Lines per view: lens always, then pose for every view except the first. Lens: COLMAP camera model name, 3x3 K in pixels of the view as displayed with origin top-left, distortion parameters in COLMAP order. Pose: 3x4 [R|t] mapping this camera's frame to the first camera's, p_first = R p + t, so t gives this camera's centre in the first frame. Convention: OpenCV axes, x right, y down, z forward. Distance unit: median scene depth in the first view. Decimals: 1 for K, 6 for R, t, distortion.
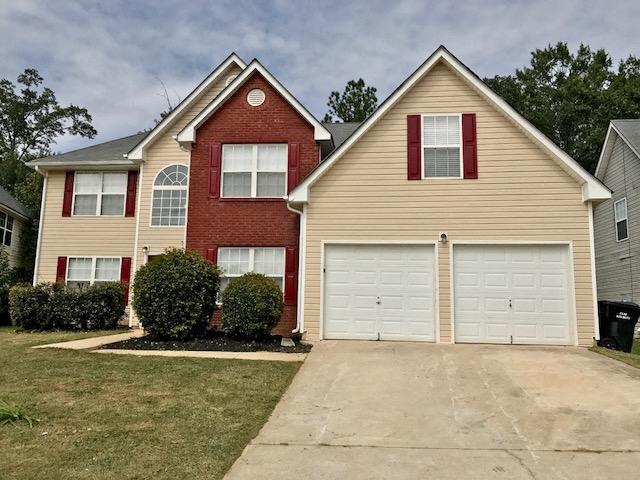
lens RADIAL K [[519.1, 0, 320.0], [0, 519.1, 240.0], [0, 0, 1]] dist [0.043646, -0.002981]
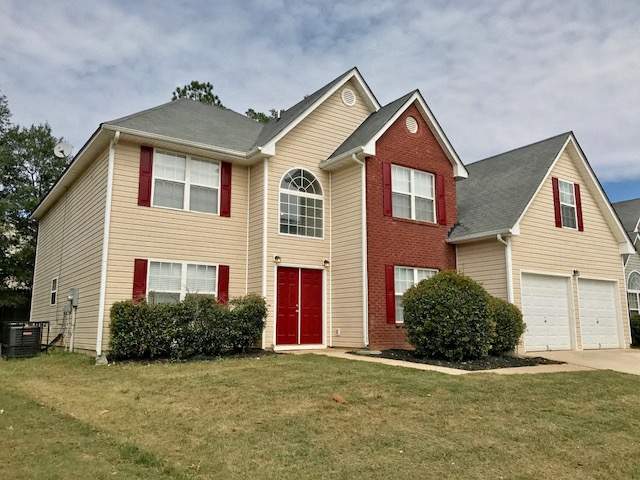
lens RADIAL K [[530.8, 0, 320.0], [0, 530.8, 240.0], [0, 0, 1]] dist [0.073250, -0.000977]
pose [[0.746736, 0.094181, 0.658419, -0.916039], [-0.078474, 0.995485, -0.053396, 0.028965], [-0.660475, -0.011796, 0.750755, 0.295423]]
